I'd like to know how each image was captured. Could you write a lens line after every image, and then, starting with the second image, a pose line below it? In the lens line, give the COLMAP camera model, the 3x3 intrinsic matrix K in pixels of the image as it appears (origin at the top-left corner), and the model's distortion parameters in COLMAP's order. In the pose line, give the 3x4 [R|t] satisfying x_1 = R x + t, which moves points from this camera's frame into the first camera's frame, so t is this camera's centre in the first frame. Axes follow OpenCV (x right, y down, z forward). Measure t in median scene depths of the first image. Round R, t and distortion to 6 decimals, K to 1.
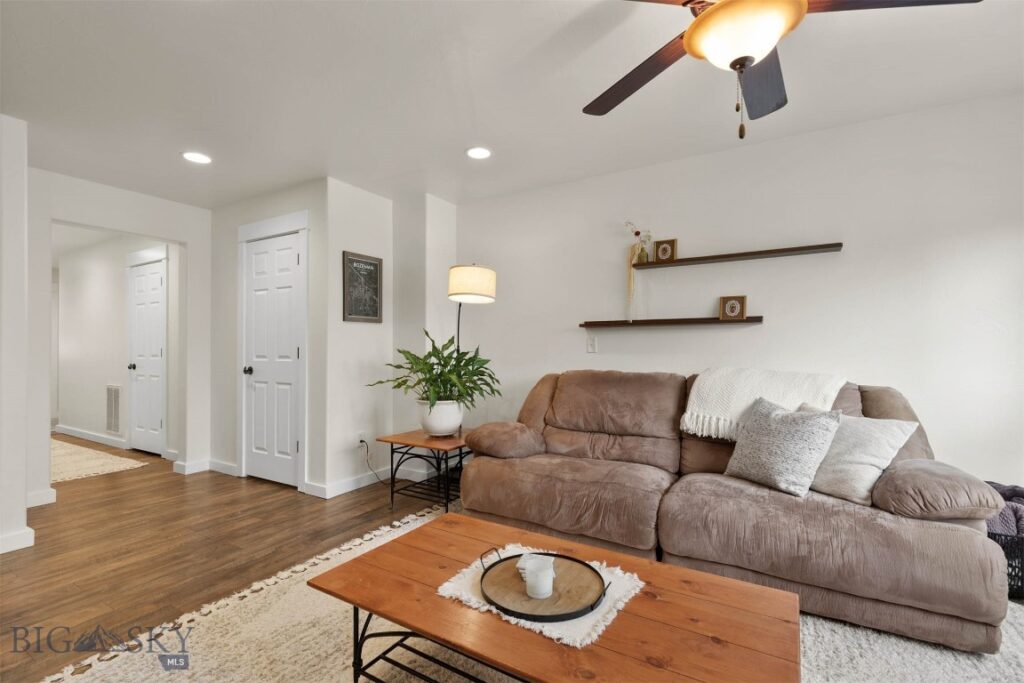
lens RADIAL K [[462.4, 0, 512.3], [0, 462.4, 347.1], [0, 0, 1]] dist [0.010898, -0.002238]
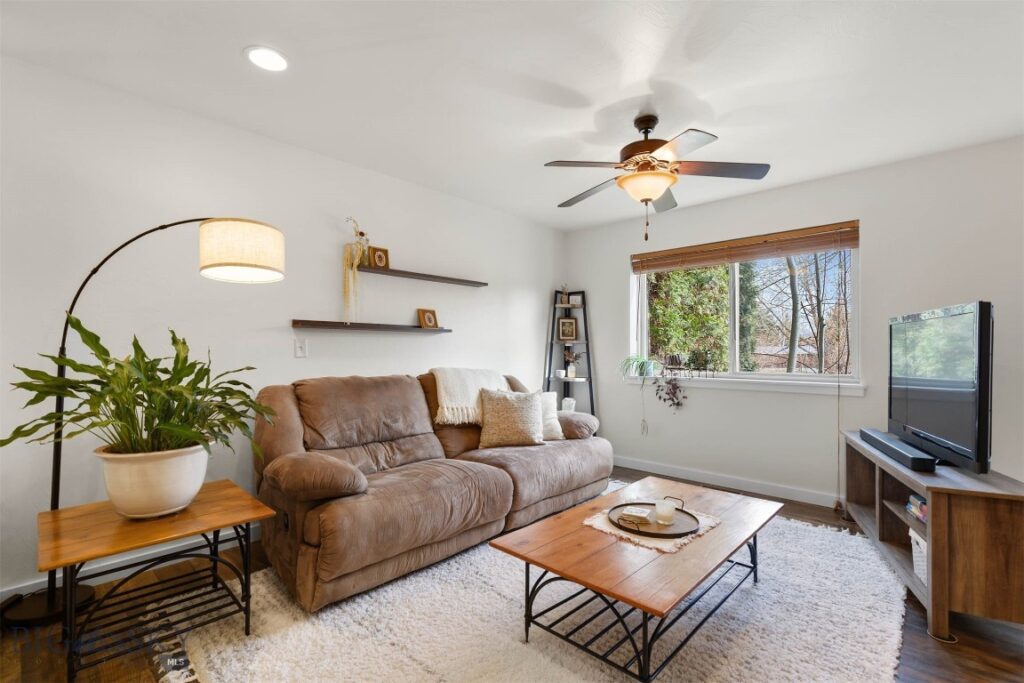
lens RADIAL K [[462.4, 0, 513.9], [0, 462.4, 346.1], [0, 0, 1]] dist [0.010898, -0.002238]
pose [[0.211570, 0.012058, 0.977288, -0.733106], [-0.003516, 0.999927, -0.011576, -0.000159], [-0.977357, -0.000987, 0.211597, 0.578371]]
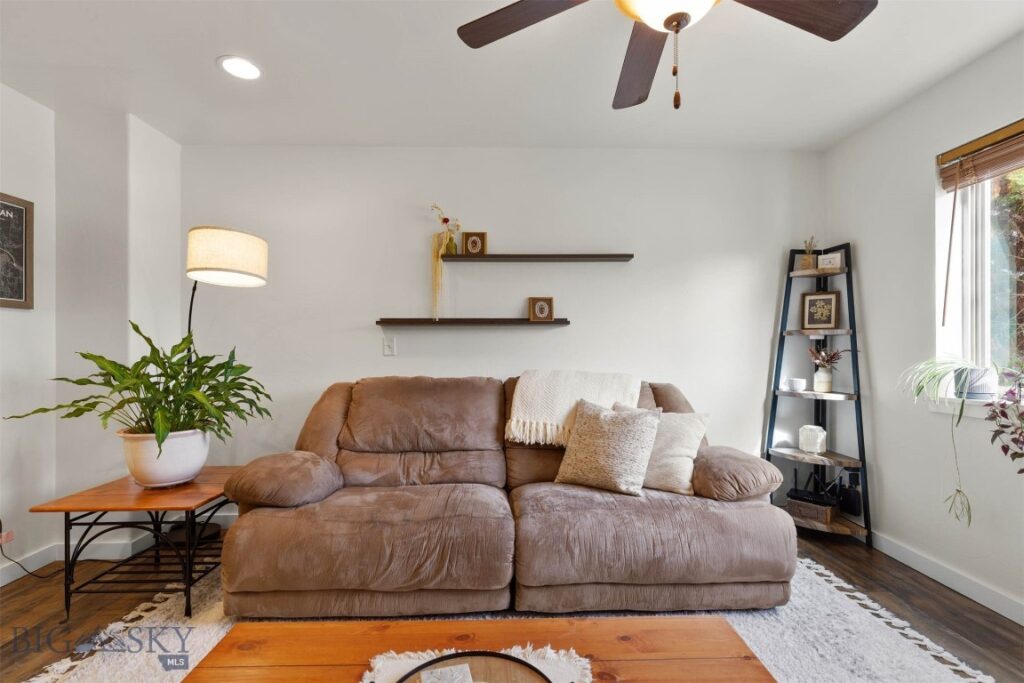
lens RADIAL K [[462.4, 0, 511.6], [0, 462.4, 349.1], [0, 0, 1]] dist [0.010898, -0.002238]
pose [[0.843094, -0.001119, 0.537766, -0.120038], [0.001070, 0.999999, 0.000402, 0.000068], [-0.537766, 0.000237, 0.843094, 0.223870]]
